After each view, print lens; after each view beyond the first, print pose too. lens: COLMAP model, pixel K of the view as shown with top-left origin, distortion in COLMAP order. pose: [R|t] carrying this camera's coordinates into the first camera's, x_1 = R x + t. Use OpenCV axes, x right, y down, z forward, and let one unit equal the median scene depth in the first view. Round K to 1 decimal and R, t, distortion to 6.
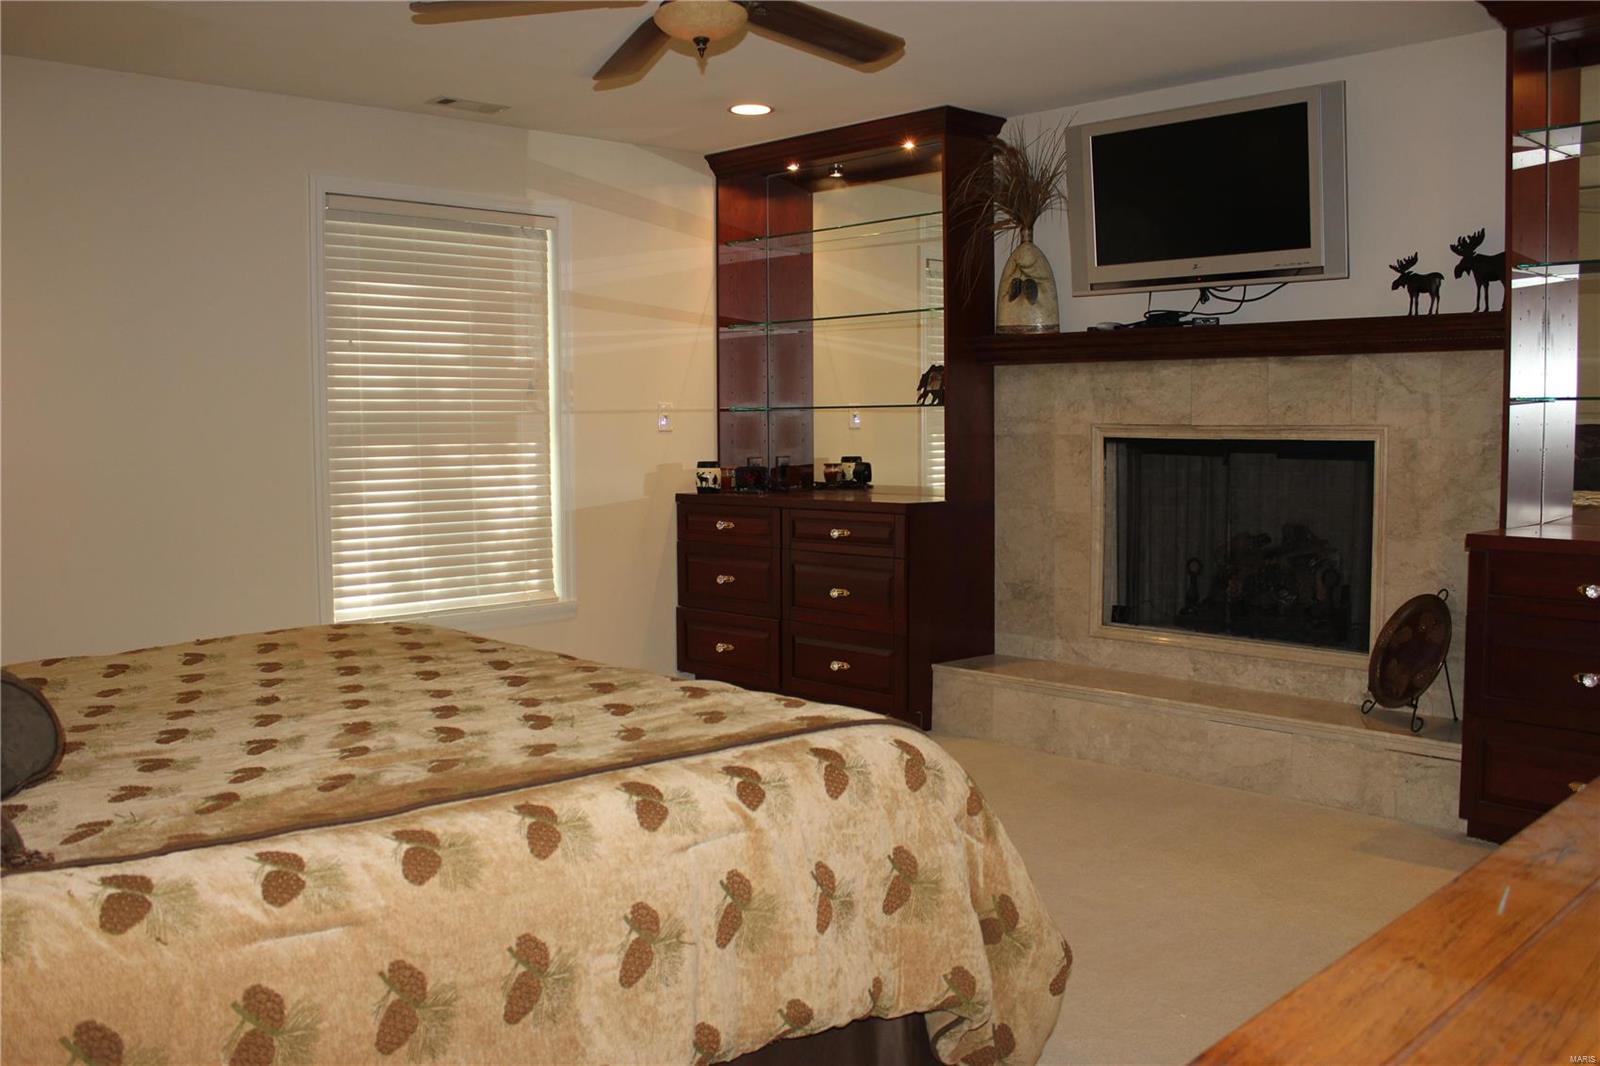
lens RADIAL K [[1352.4, 0, 800.3], [0, 1352.4, 531.1], [0, 0, 1]] dist [-0.001502, 0.003931]
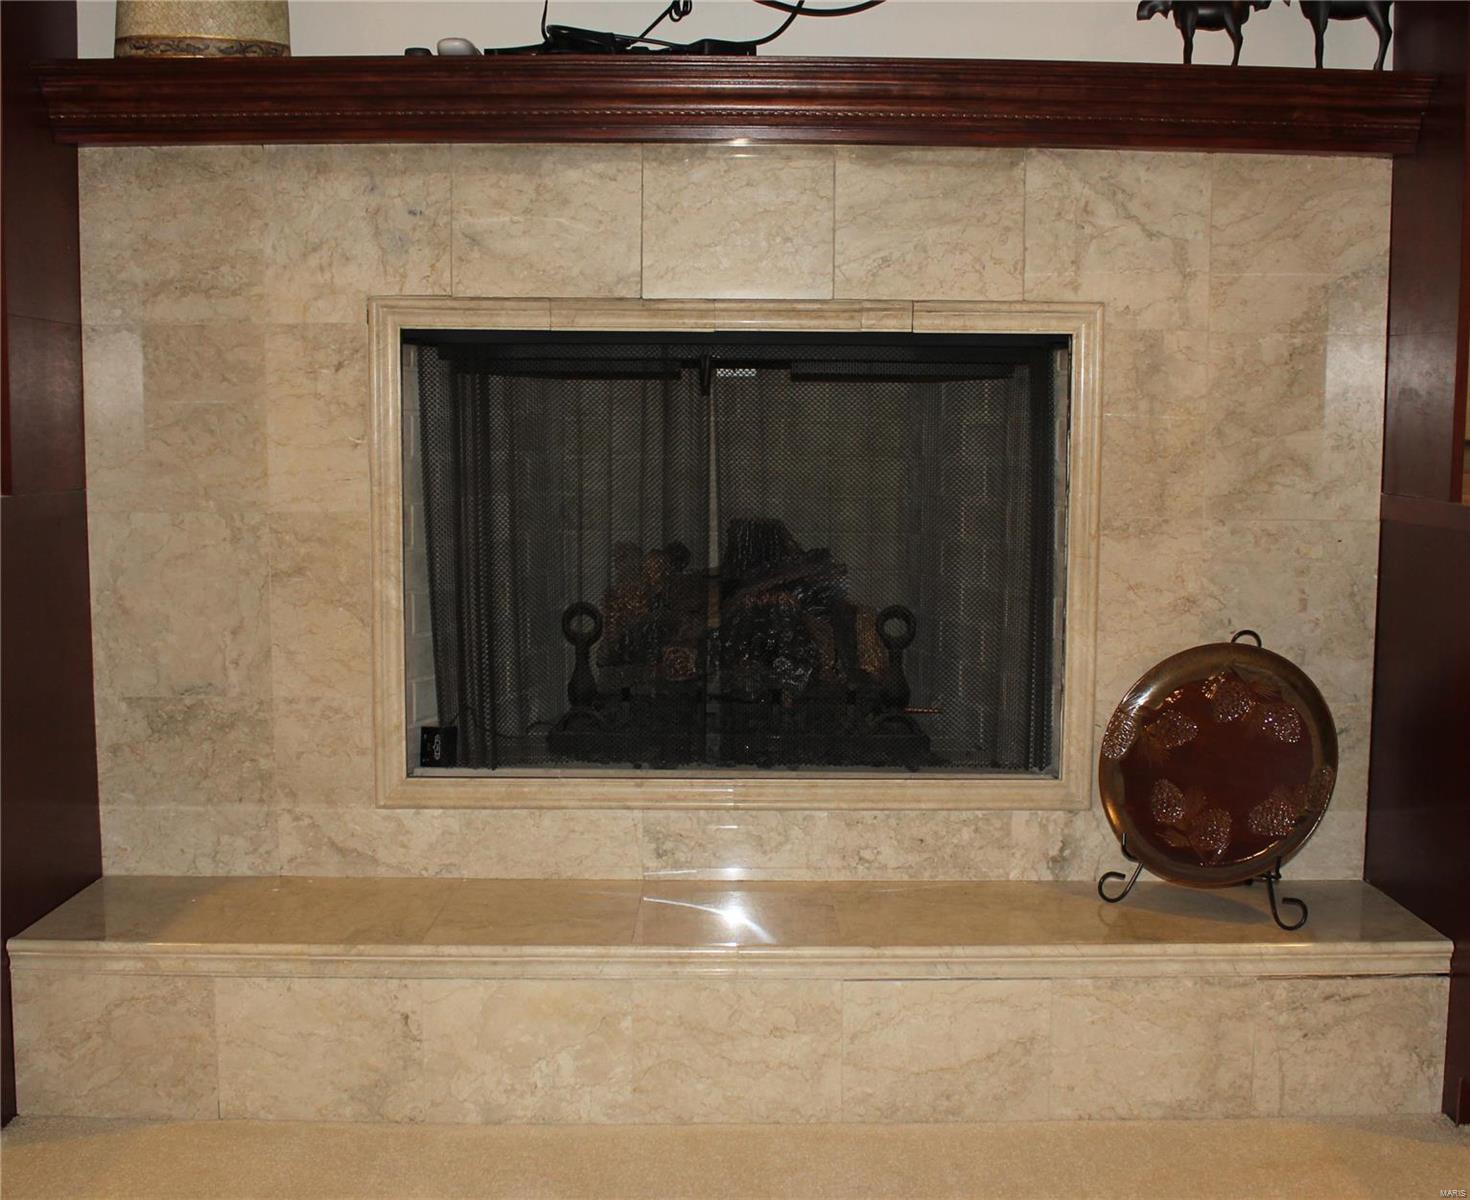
lens RADIAL K [[1795.7, 0, 734.5], [0, 1795.7, 603.2], [0, 0, 1]] dist [-0.120892, 0.000000]
pose [[0.701233, -0.070400, 0.709448, -0.111276], [0.049351, 0.997519, 0.050207, -0.008840], [-0.711222, -0.000195, 0.702967, 0.610184]]
